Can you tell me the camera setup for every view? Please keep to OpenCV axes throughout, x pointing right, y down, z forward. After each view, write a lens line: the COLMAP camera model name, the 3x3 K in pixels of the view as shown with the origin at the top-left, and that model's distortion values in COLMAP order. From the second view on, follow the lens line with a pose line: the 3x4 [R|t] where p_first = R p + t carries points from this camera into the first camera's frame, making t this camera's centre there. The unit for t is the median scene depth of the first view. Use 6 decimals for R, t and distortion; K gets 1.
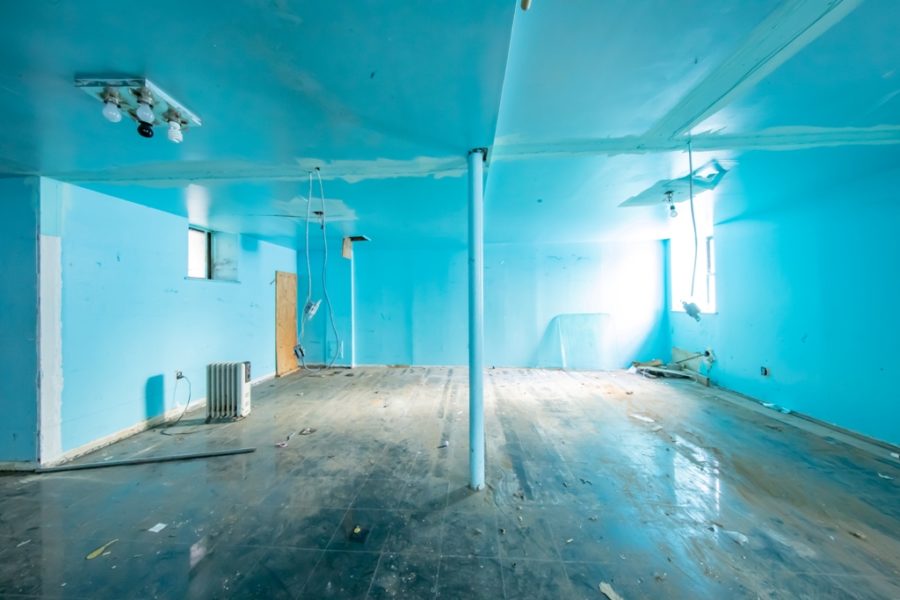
lens RADIAL K [[286.8, 0, 454.6], [0, 286.8, 296.7], [0, 0, 1]] dist [0.011999, 0.000042]
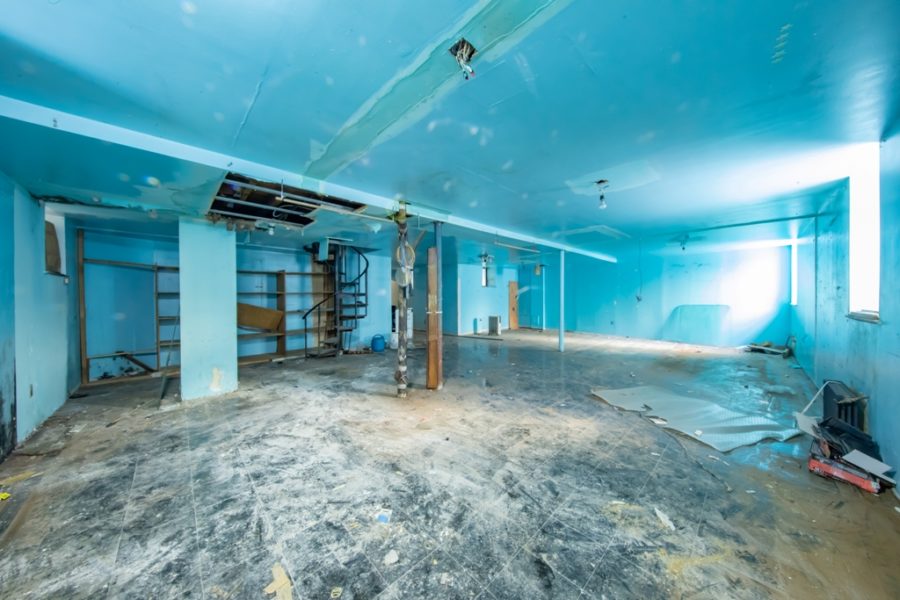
lens RADIAL K [[294.8, 0, 449.9], [0, 294.8, 296.2], [0, 0, 1]] dist [0.014780, -0.000354]
pose [[0.724062, 0.006006, -0.689708, 0.732345], [0.001984, 0.999940, 0.010791, -0.000723], [0.689732, -0.009182, 0.724007, -1.139311]]
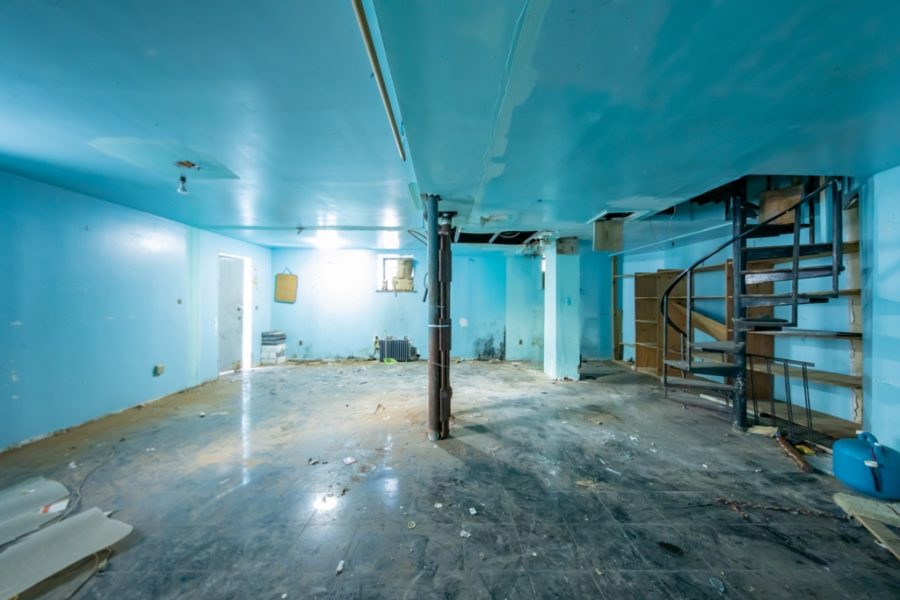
lens RADIAL K [[294.8, 0, 444.4], [0, 294.8, 302.7], [0, 0, 1]] dist [0.014780, -0.000354]
pose [[-0.999290, 0.007192, -0.036991, -0.009959], [0.007255, 0.999972, -0.001586, 0.014774], [0.036979, -0.001853, -0.999314, 0.284086]]
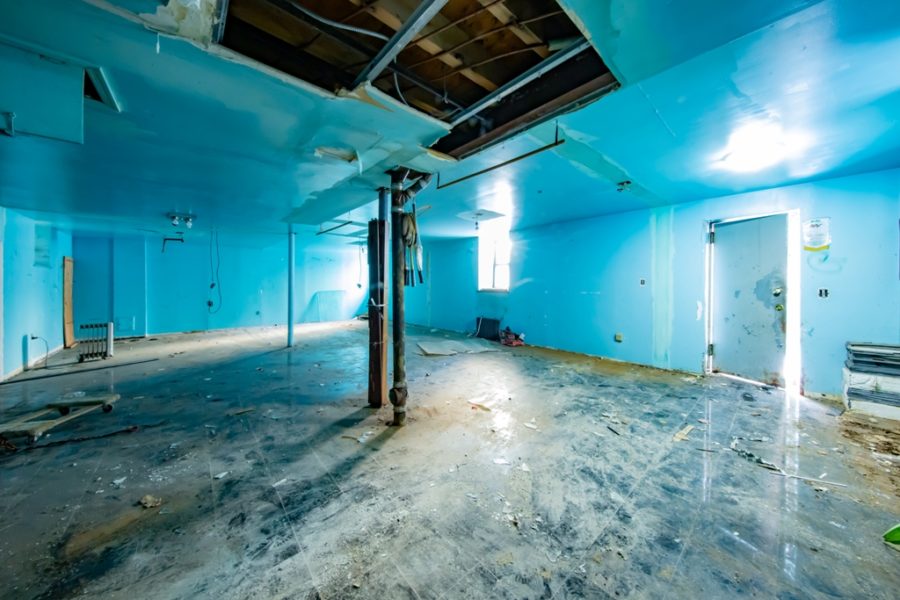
lens RADIAL K [[294.8, 0, 454.8], [0, 294.8, 283.1], [0, 0, 1]] dist [0.014780, -0.000354]
pose [[0.703170, 0.002550, 0.711018, -0.439830], [-0.004833, 0.999988, 0.001194, 0.007567], [-0.711006, -0.004276, 0.703173, -1.131312]]
